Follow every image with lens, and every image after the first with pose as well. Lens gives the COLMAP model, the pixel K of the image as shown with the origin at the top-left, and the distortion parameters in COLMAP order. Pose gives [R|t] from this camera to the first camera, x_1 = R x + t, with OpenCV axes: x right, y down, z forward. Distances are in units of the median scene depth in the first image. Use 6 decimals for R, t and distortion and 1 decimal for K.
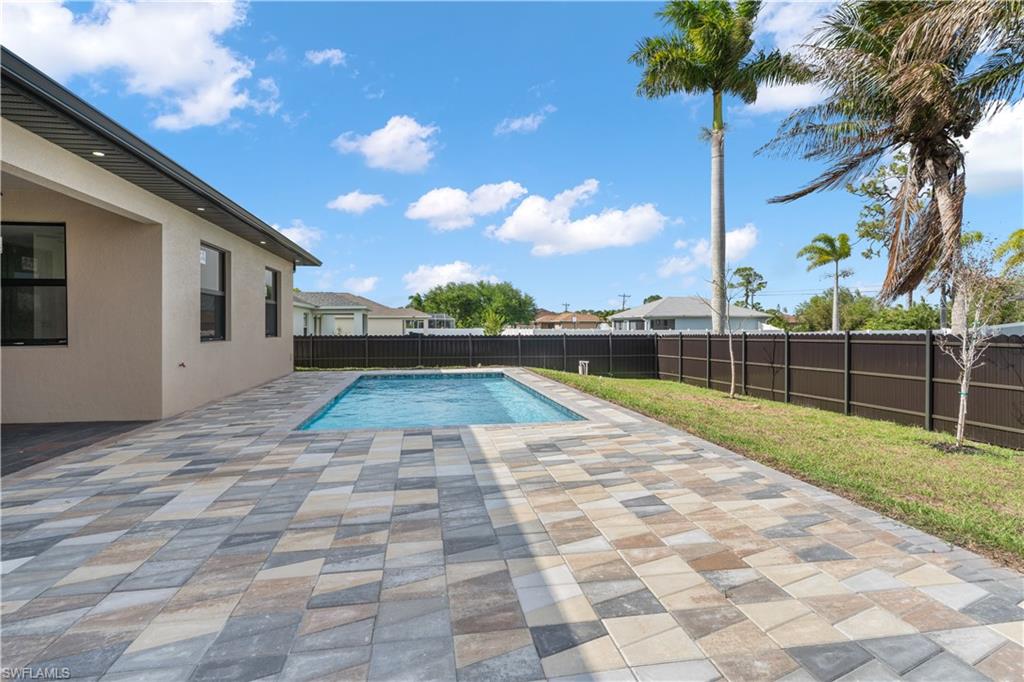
lens RADIAL K [[526.1, 0, 512.0], [0, 526.1, 341.0], [0, 0, 1]] dist [0.001965, -0.000024]
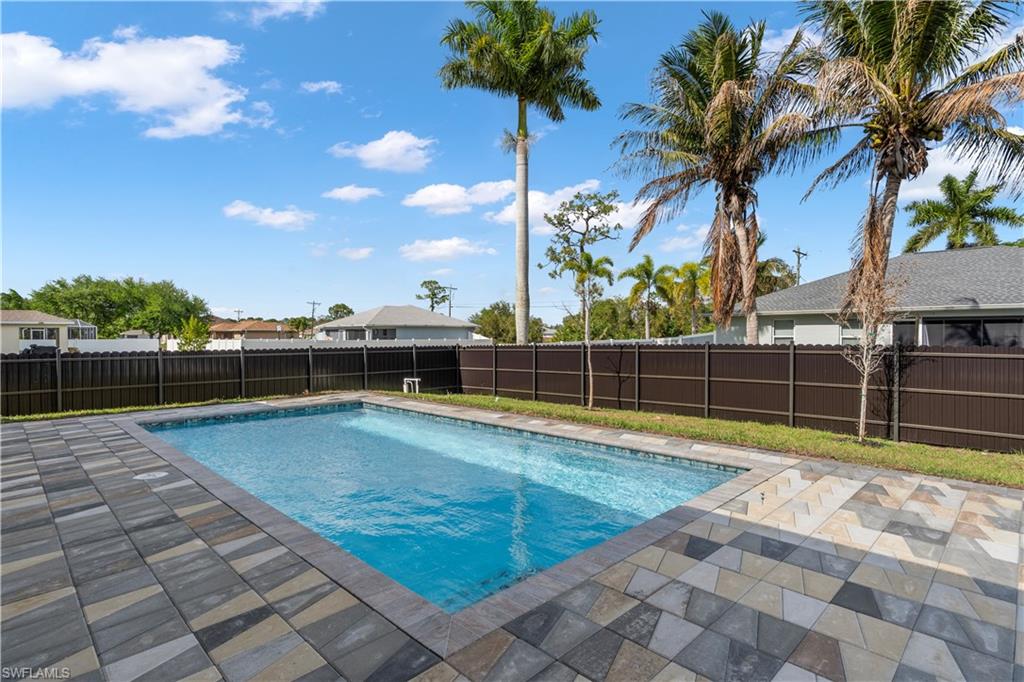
lens RADIAL K [[526.1, 0, 512.0], [0, 526.1, 341.0], [0, 0, 1]] dist [0.001965, -0.000024]
pose [[0.821412, -0.006440, 0.570299, -0.354439], [0.016567, 0.999784, -0.012572, -0.014130], [-0.570095, 0.019775, 0.821341, 0.386442]]
